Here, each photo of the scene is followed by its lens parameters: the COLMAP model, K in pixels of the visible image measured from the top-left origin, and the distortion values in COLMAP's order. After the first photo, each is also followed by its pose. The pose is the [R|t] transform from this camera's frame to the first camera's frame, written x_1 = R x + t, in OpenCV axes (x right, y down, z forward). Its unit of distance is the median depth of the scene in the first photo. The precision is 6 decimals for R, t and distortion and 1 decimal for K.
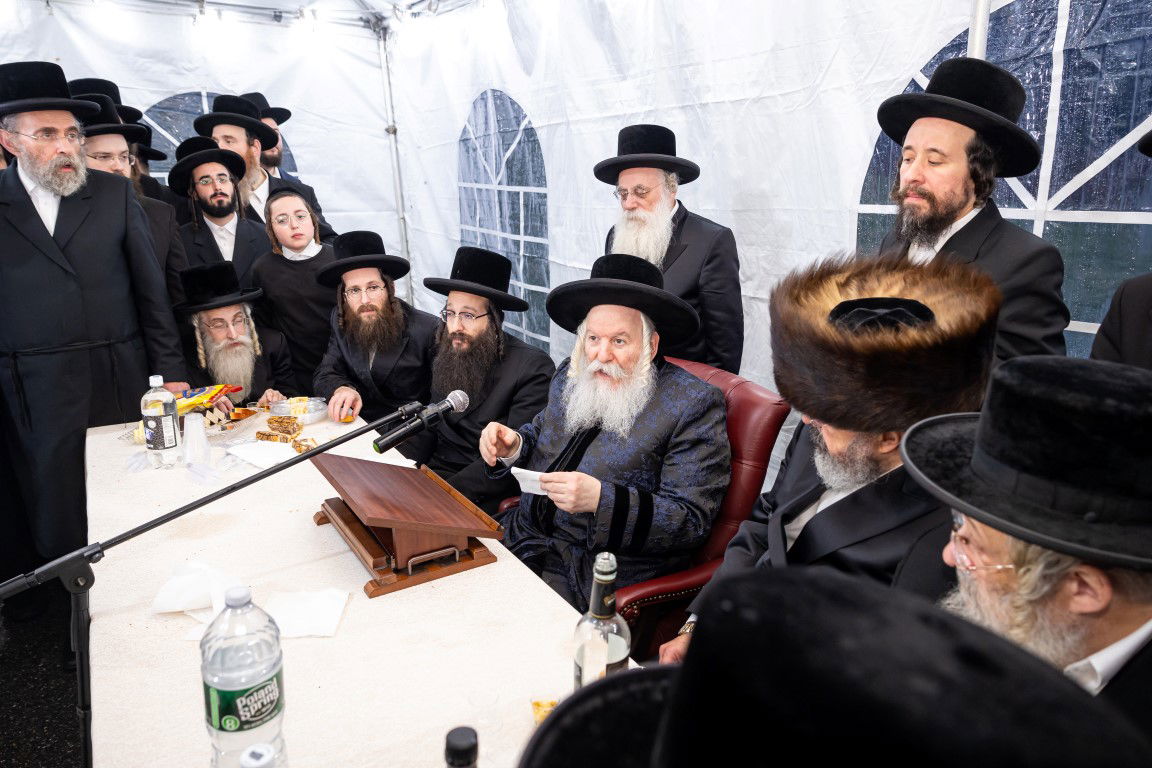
lens RADIAL K [[742.1, 0, 612.2], [0, 742.1, 384.1], [0, 0, 1]] dist [-0.061517, 0.078261]
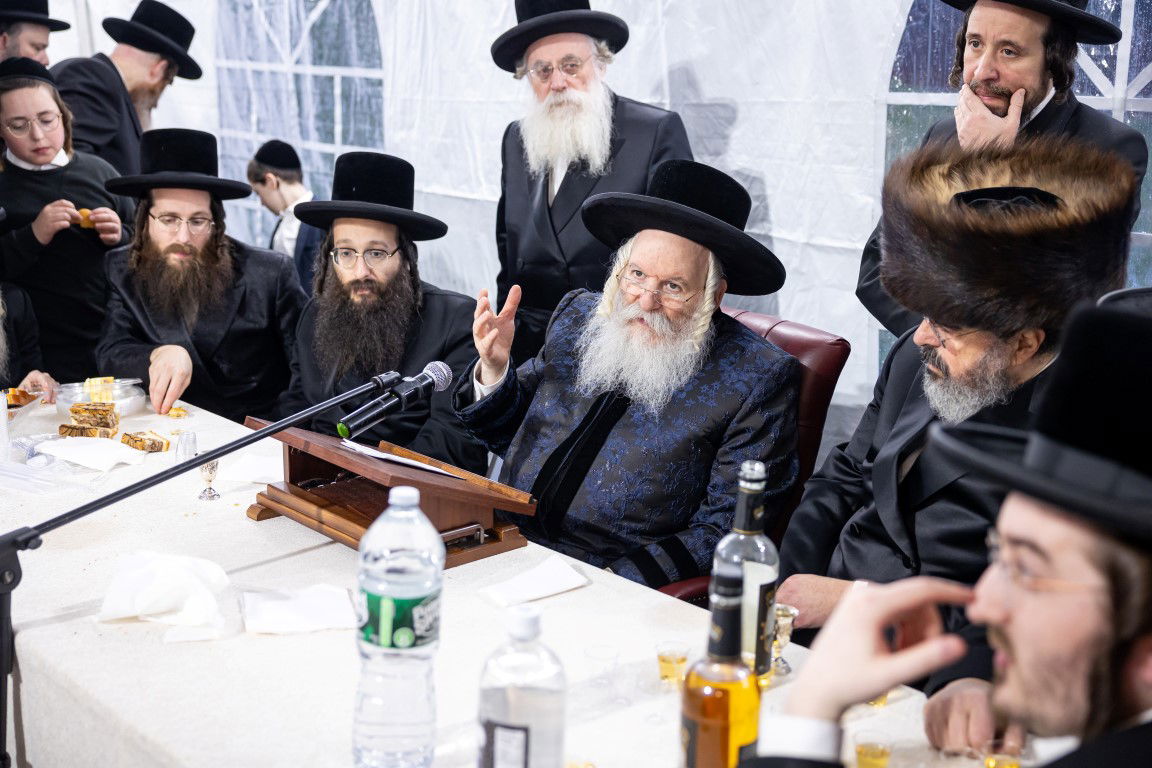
lens RADIAL K [[1271.9, 0, 616.2], [0, 1271.9, 383.3], [0, 0, 1]] dist [-0.002859, 0.001339]
pose [[0.982314, -0.035400, 0.183865, -0.102045], [0.039682, 0.999019, -0.019660, 0.035588], [-0.182989, 0.026608, 0.982755, -0.114054]]
